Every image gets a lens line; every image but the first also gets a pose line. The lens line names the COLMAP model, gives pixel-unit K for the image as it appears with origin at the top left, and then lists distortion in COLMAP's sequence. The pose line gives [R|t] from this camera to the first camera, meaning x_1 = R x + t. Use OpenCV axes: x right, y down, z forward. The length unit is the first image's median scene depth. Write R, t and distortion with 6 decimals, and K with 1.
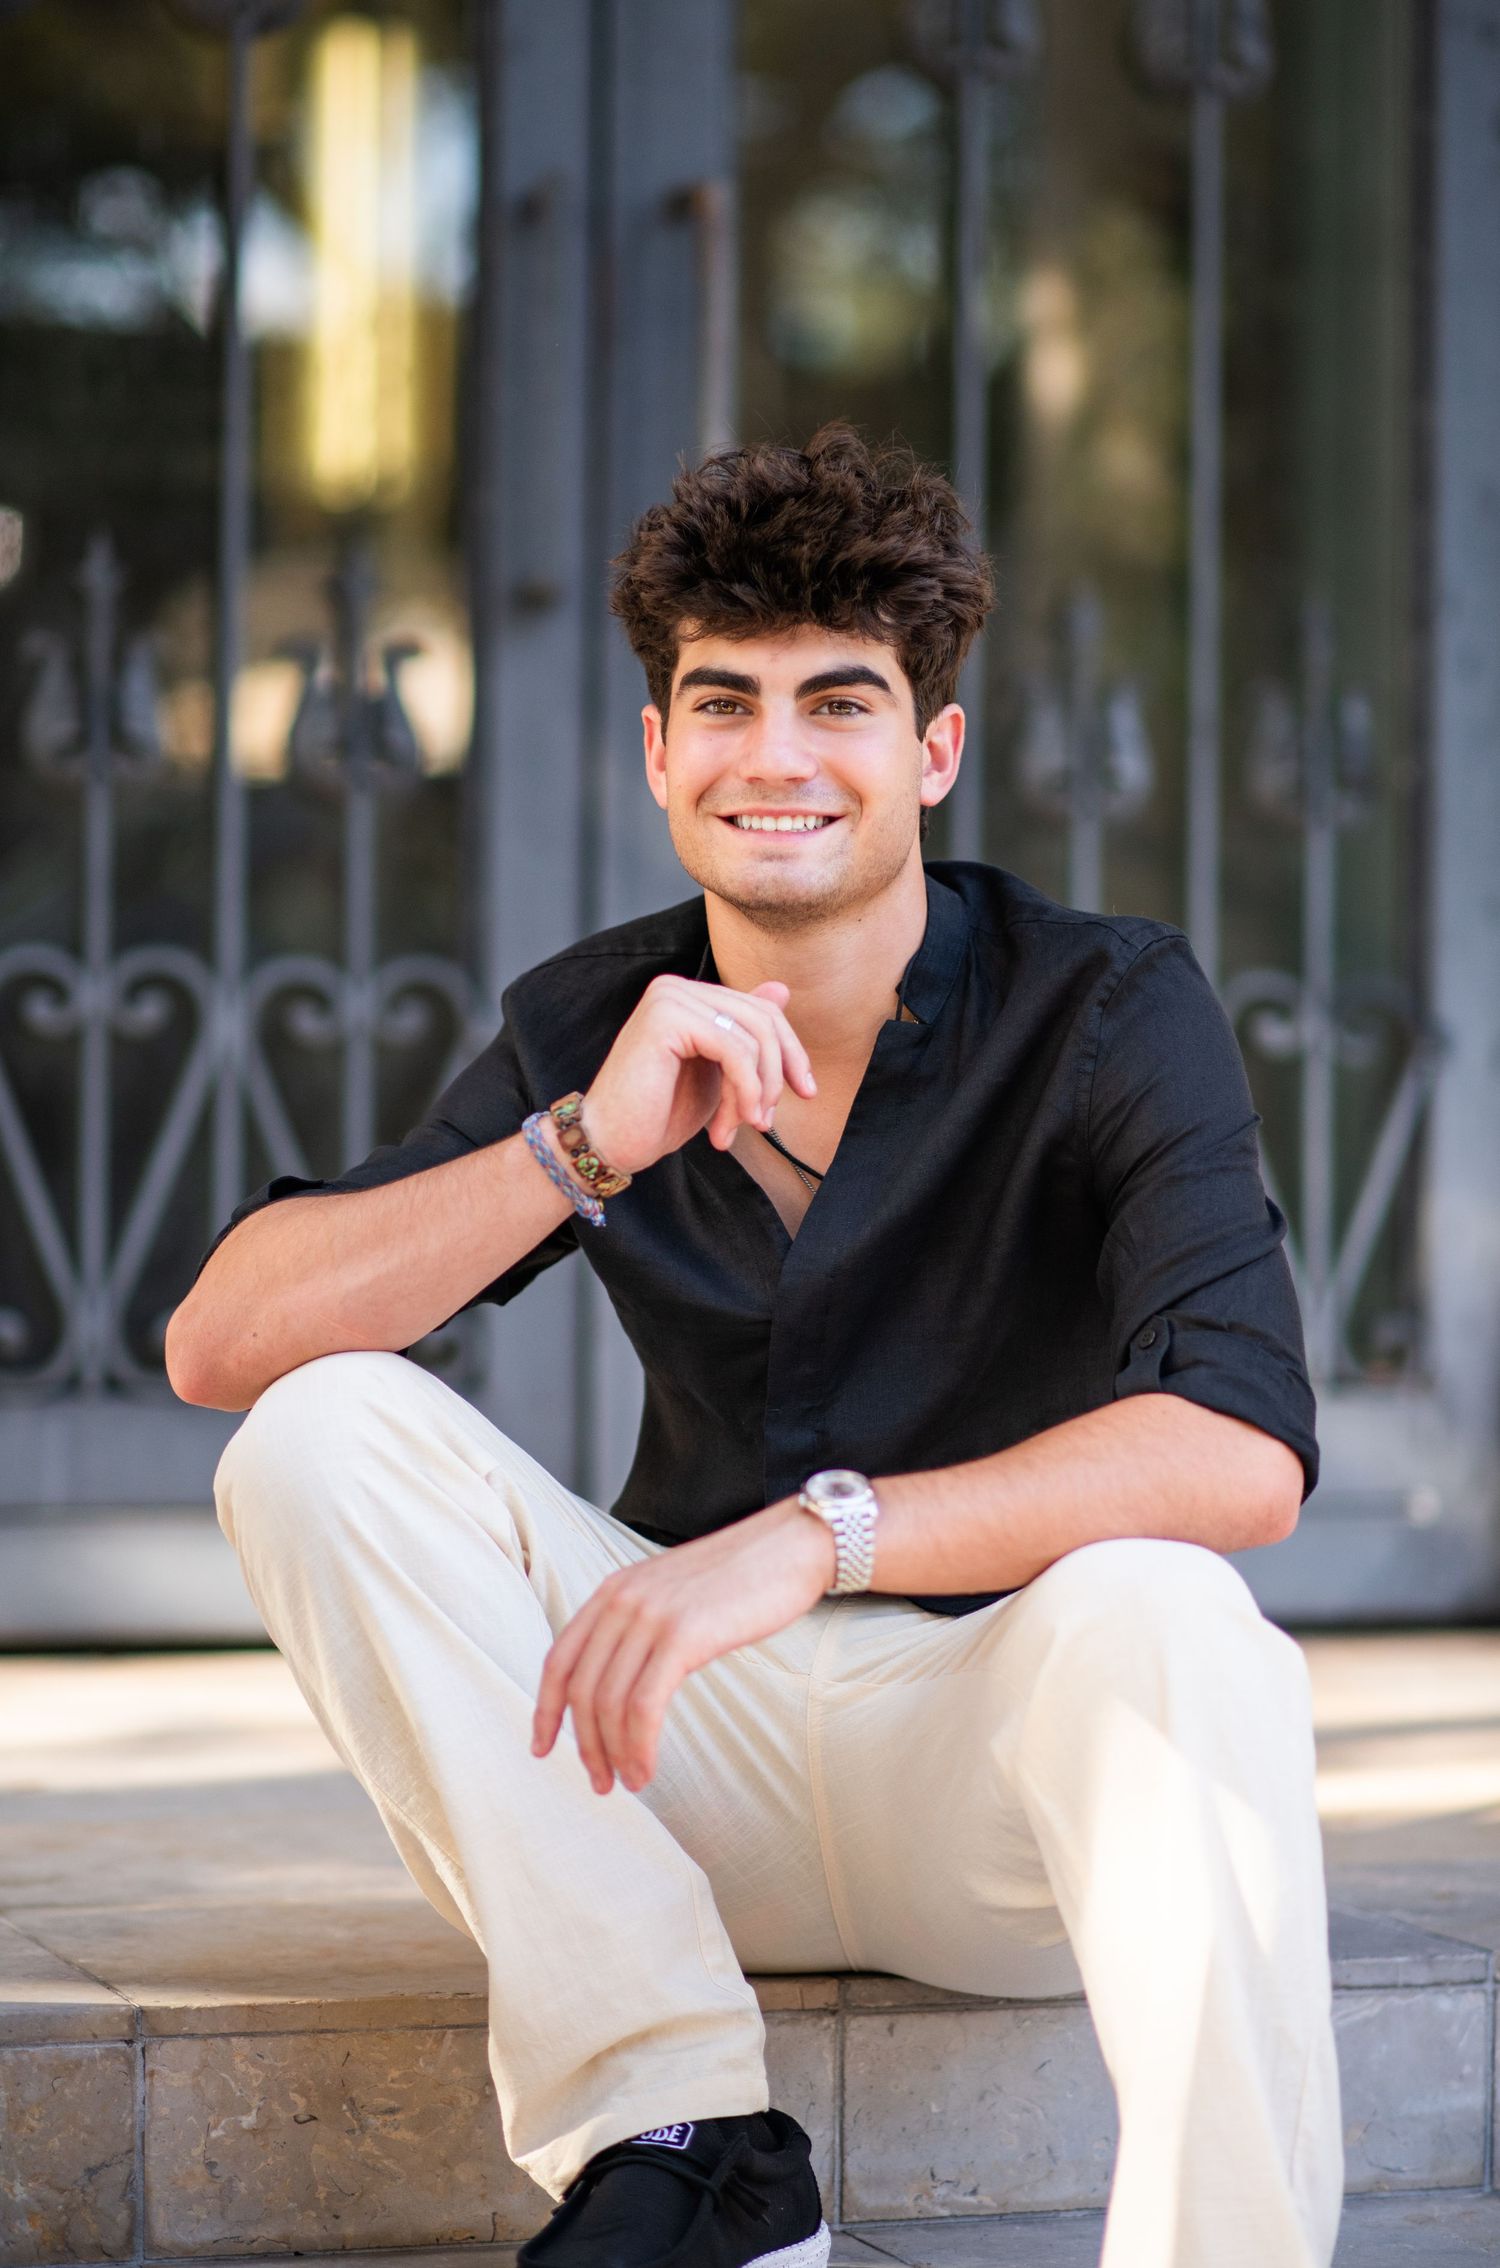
lens RADIAL K [[6475.4, 0, 750.3], [0, 6475.4, 1141.1], [0, 0, 1]] dist [-0.024285, 0.000000]
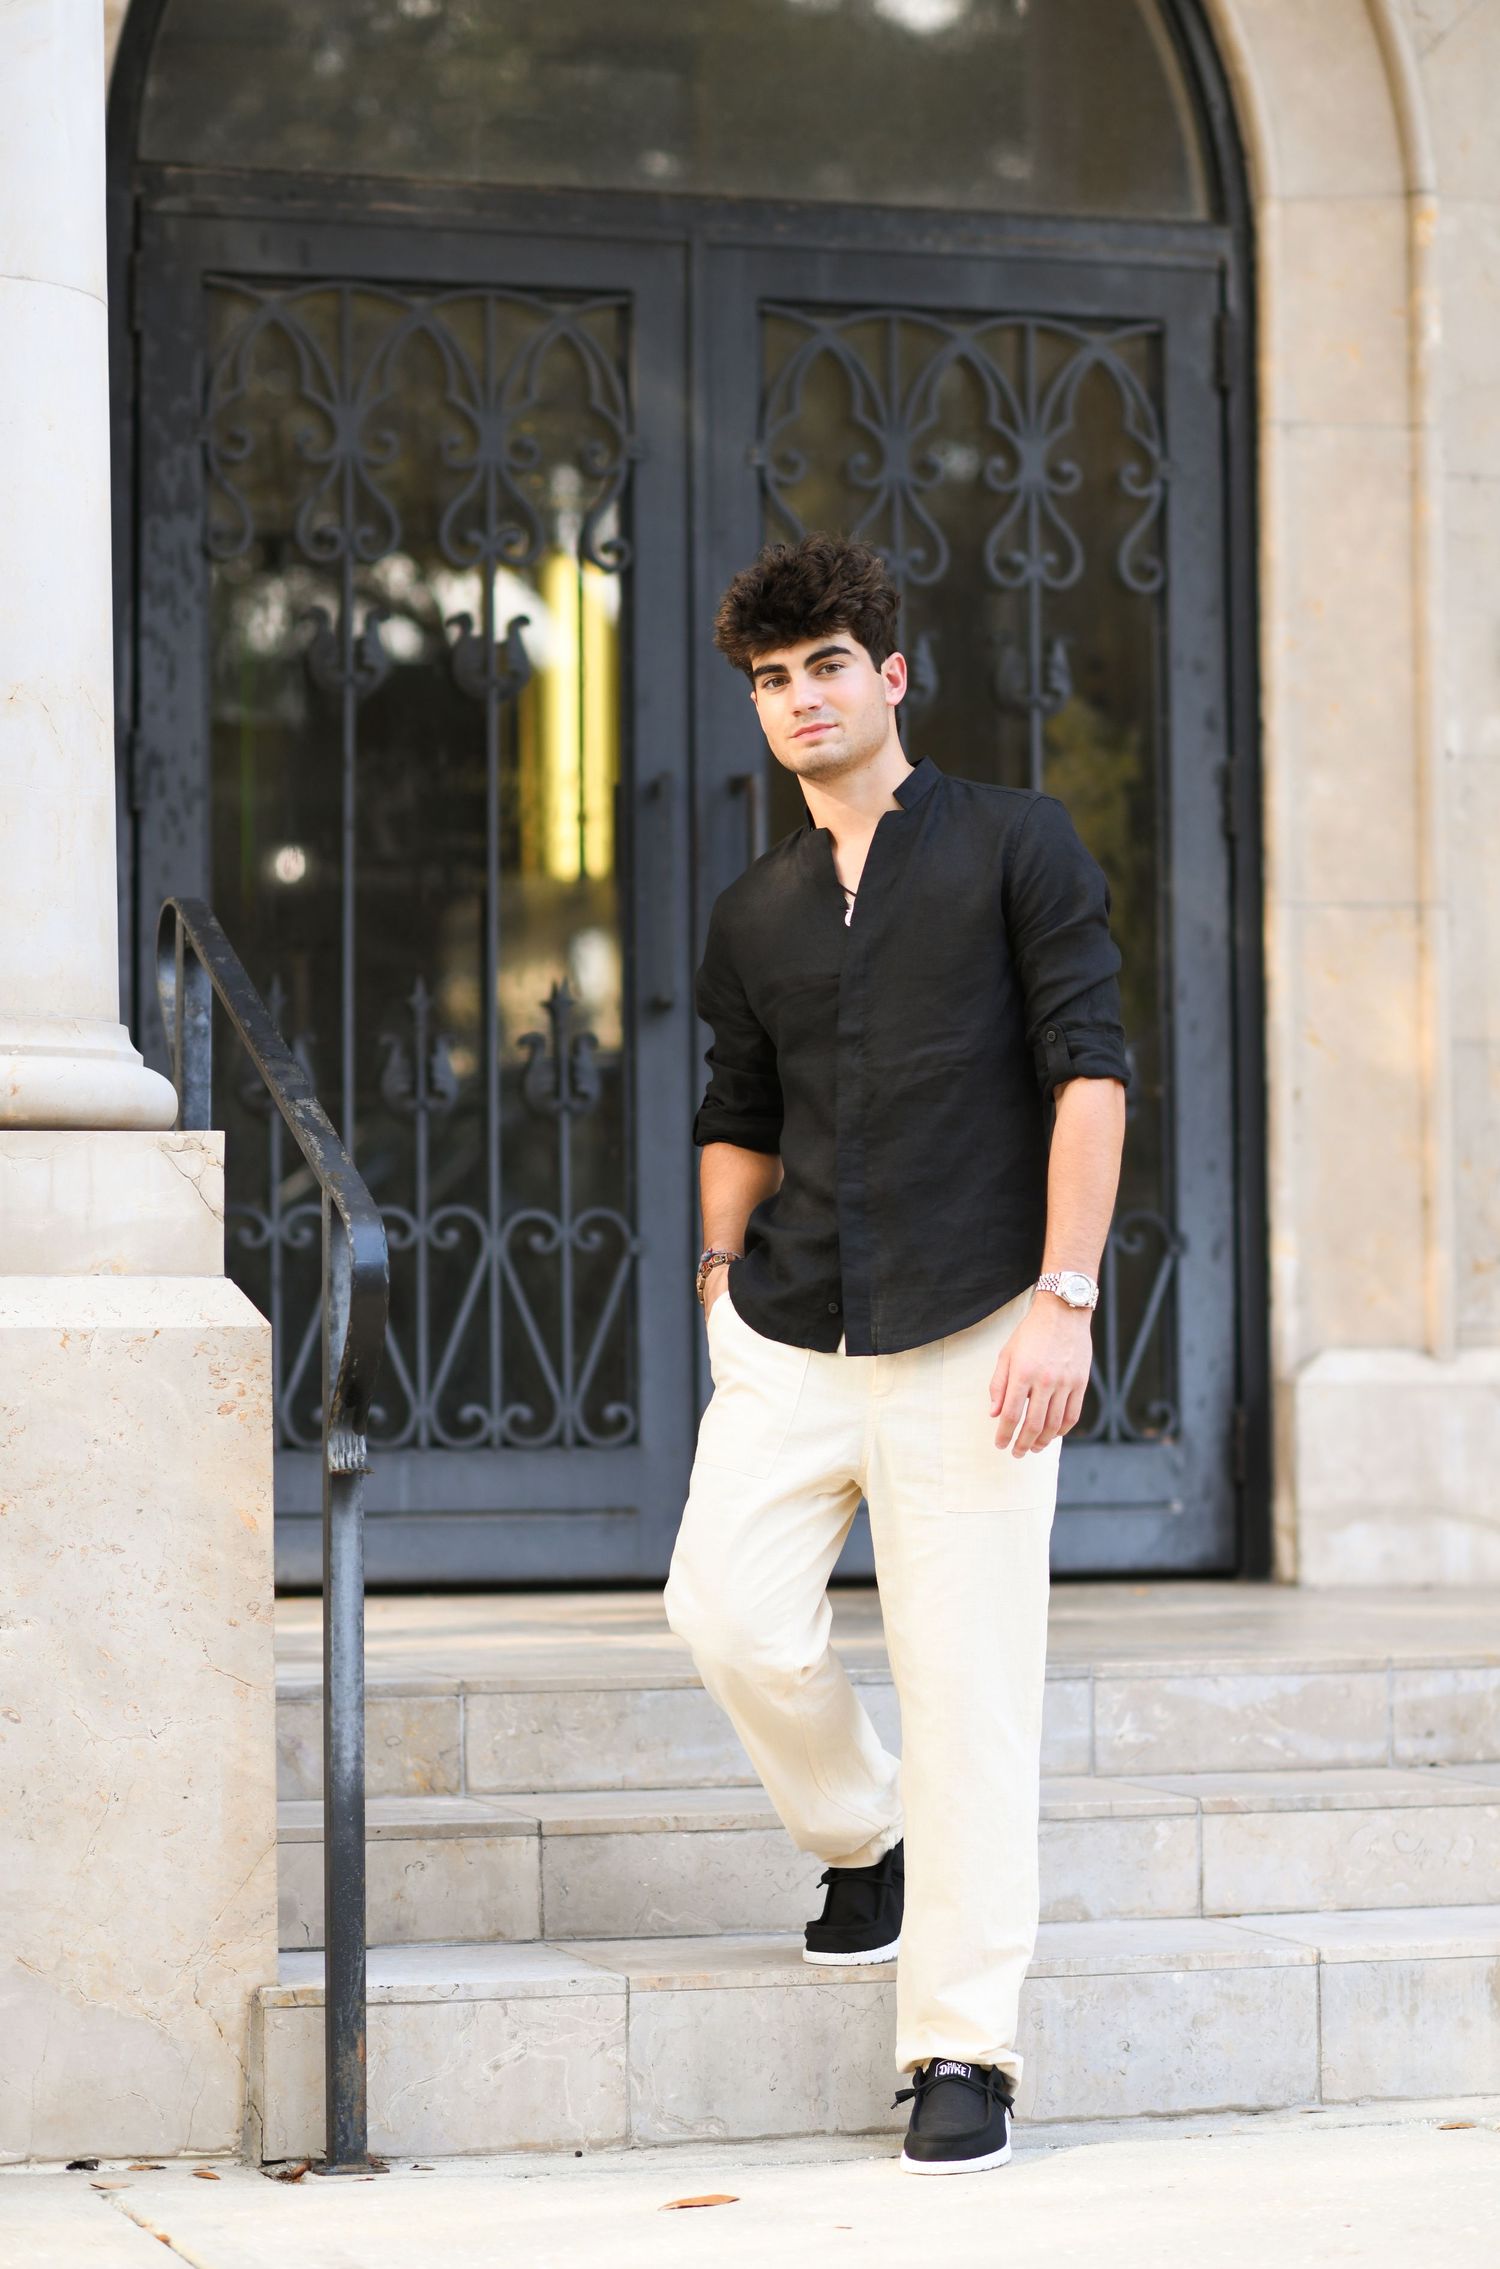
lens RADIAL K [[6478.3, 0, 748.6], [0, 6478.3, 1124.1], [0, 0, 1]] dist [-0.024285, 0.000000]
pose [[0.998931, -0.020264, -0.041551, 0.100024], [0.018693, 0.999108, -0.037870, 0.027690], [0.042281, 0.037053, 0.998418, -1.220597]]
